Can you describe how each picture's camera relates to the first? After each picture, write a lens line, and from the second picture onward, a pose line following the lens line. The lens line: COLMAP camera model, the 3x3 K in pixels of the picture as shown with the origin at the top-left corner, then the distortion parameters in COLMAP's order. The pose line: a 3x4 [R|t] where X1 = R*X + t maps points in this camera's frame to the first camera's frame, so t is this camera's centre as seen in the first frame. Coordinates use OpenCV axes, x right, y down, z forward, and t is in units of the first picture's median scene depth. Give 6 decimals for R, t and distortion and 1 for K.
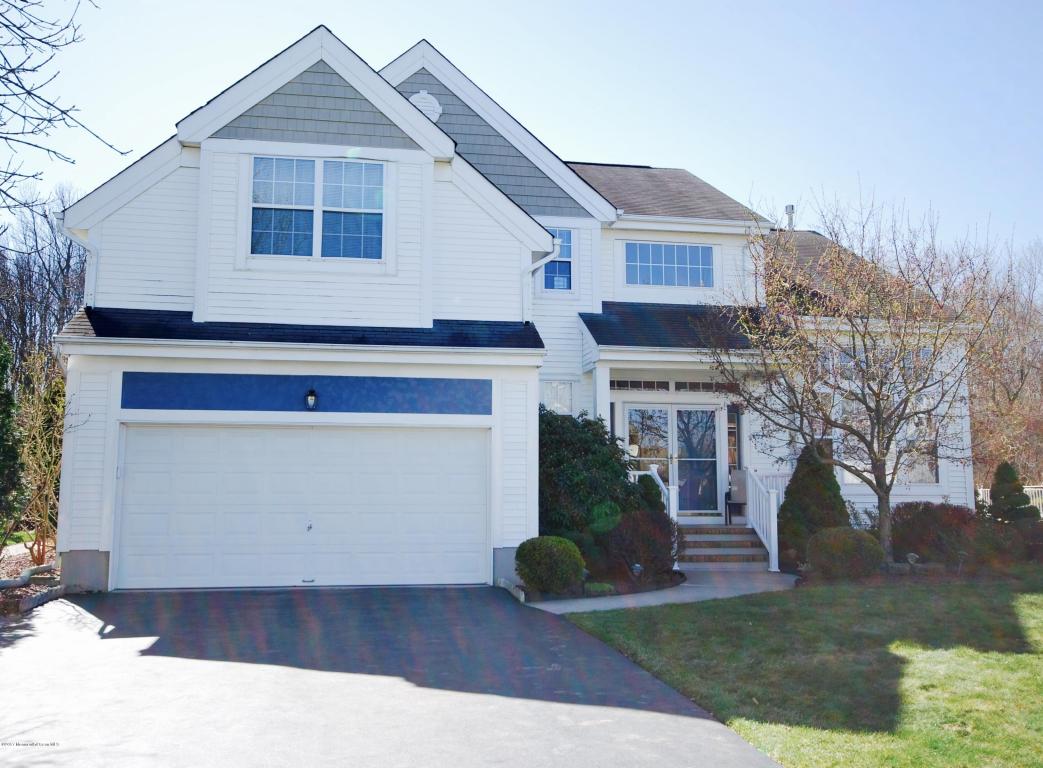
lens RADIAL K [[955.4, 0, 522.6], [0, 955.4, 382.7], [0, 0, 1]] dist [0.003070, 0.000000]
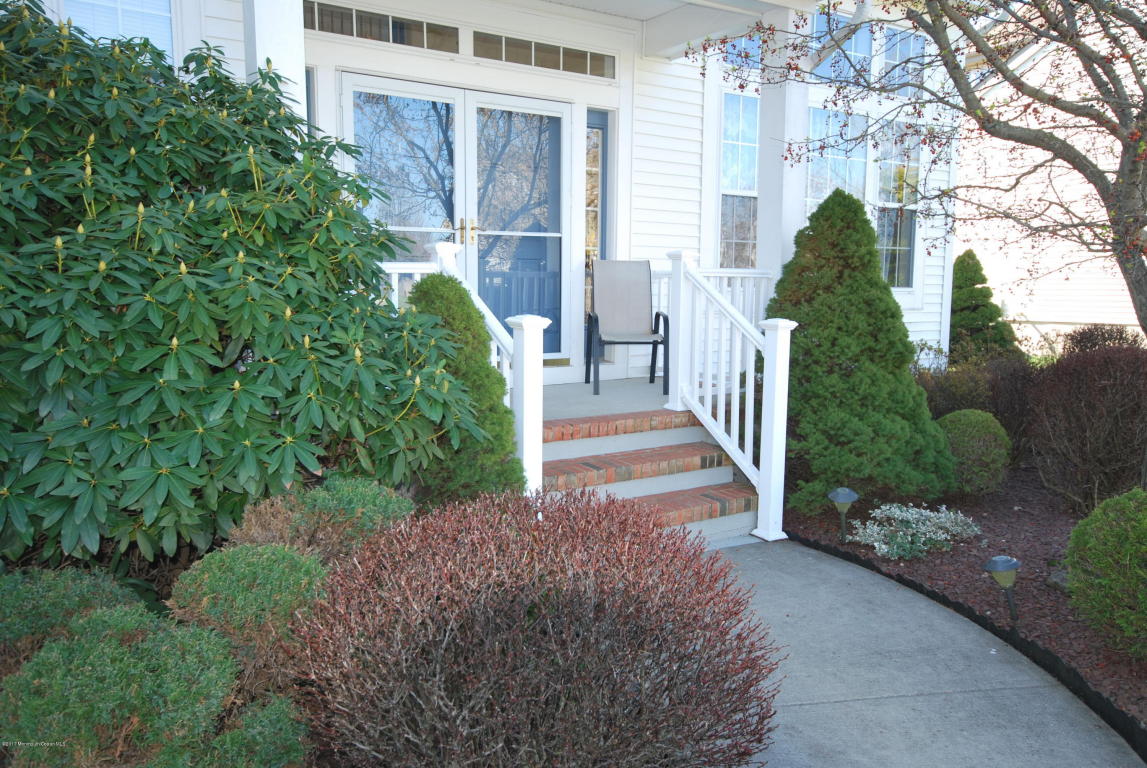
lens RADIAL K [[857.8, 0, 578.6], [0, 857.8, 382.1], [0, 0, 1]] dist [0.010836, 0.002720]
pose [[0.917142, -0.042734, 0.396264, 0.061226], [-0.051489, 0.973200, 0.224122, 0.064738], [-0.395221, -0.225955, 0.890362, 0.722199]]
